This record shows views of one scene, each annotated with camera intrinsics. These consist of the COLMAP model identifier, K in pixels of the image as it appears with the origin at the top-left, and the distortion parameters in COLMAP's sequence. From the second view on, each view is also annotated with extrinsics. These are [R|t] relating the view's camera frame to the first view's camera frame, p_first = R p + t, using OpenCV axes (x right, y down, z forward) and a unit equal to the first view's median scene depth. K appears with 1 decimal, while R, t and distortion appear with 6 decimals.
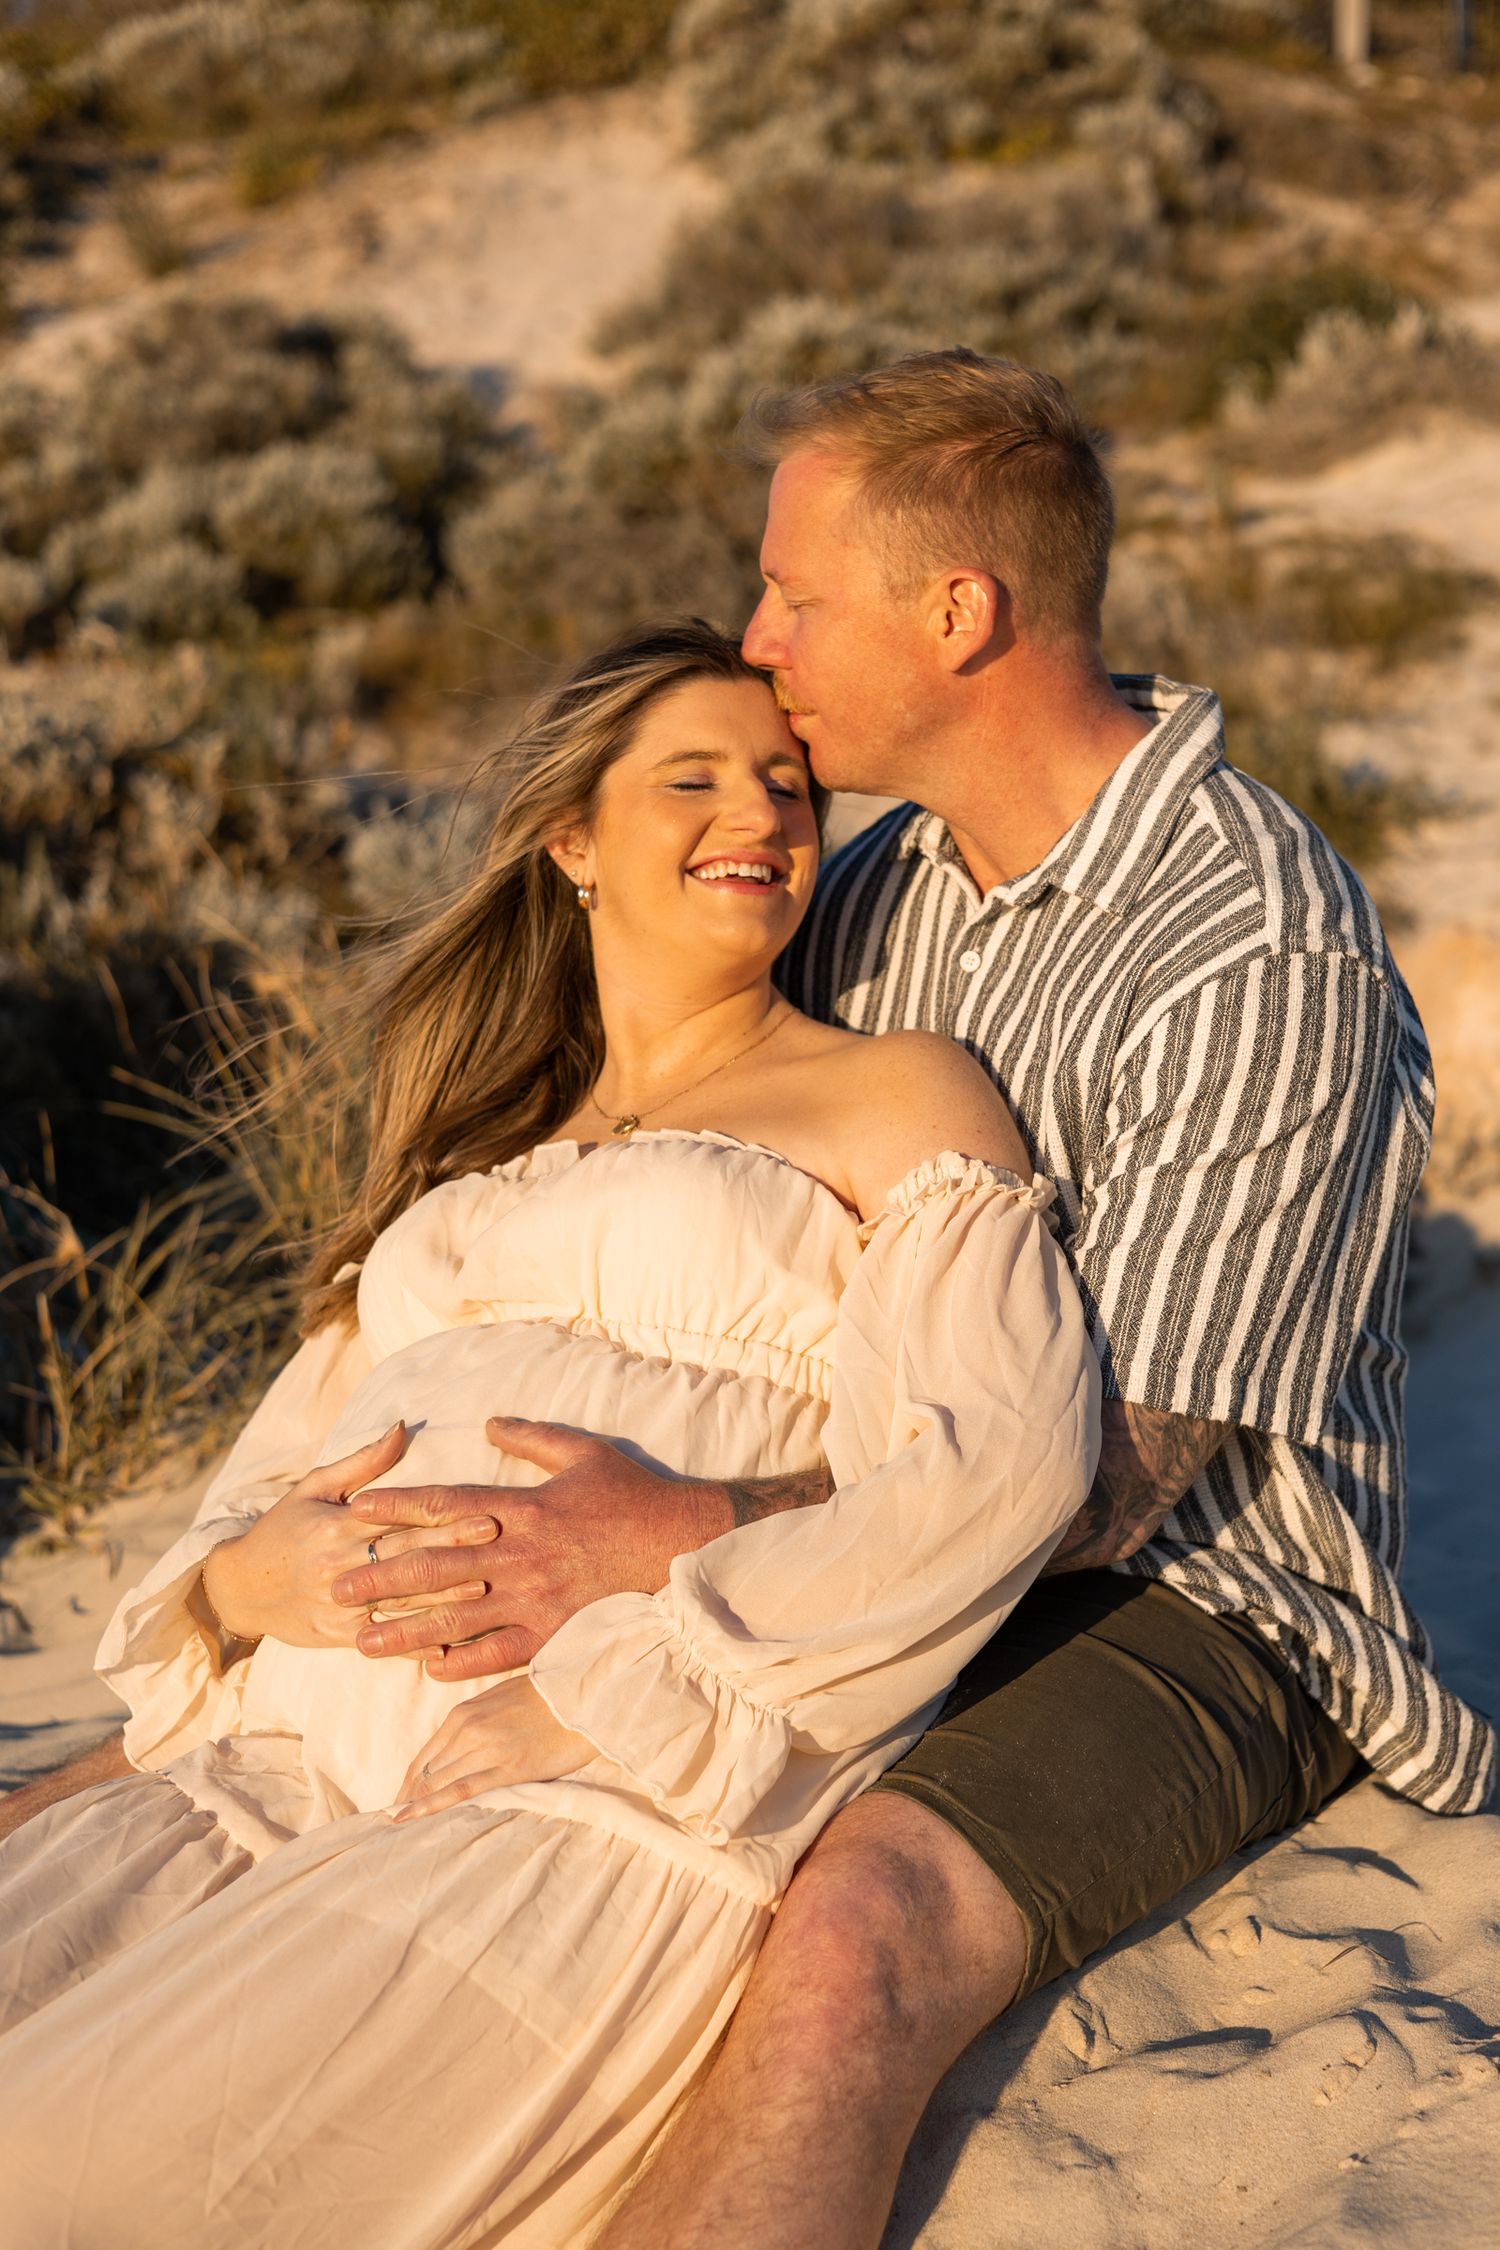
lens RADIAL K [[3255.0, 0, 750.0], [0, 3255.0, 1125.0], [0, 0, 1]] dist [0.014852, 0.025523]
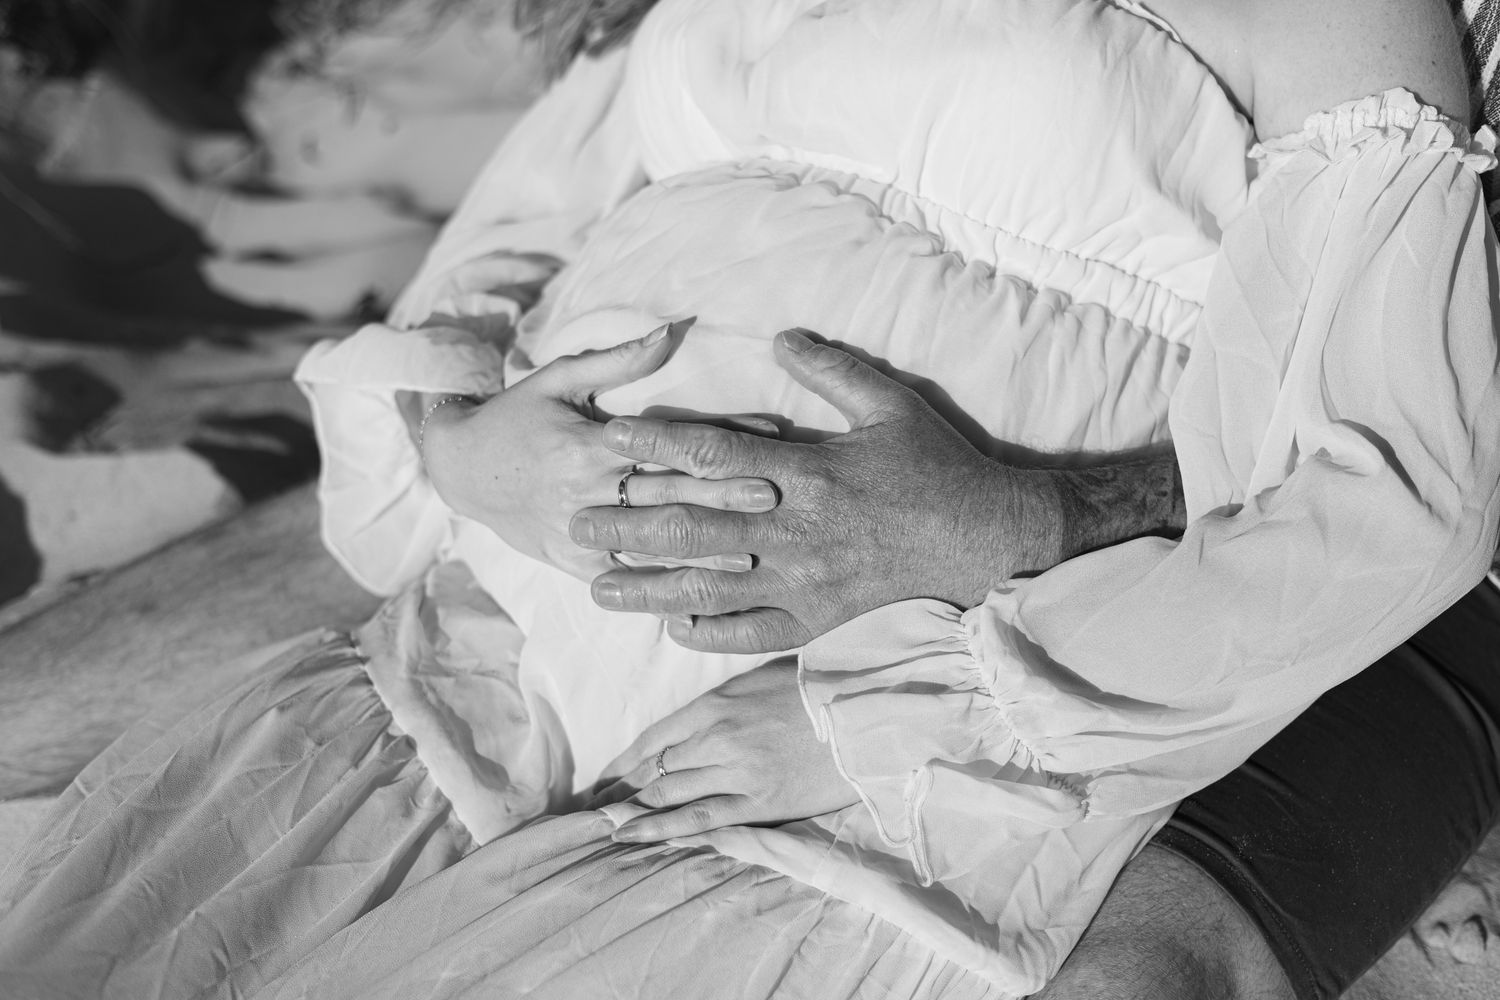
lens RADIAL K [[2170.0, 0, 750.0], [0, 2170.0, 500.0], [0, 0, 1]] dist [0.014852, 0.025523]
pose [[0.988230, 0.152520, 0.011757, -0.088516], [-0.144035, 0.901854, 0.407324, -0.097128], [0.051522, -0.404223, 0.913208, 0.483998]]
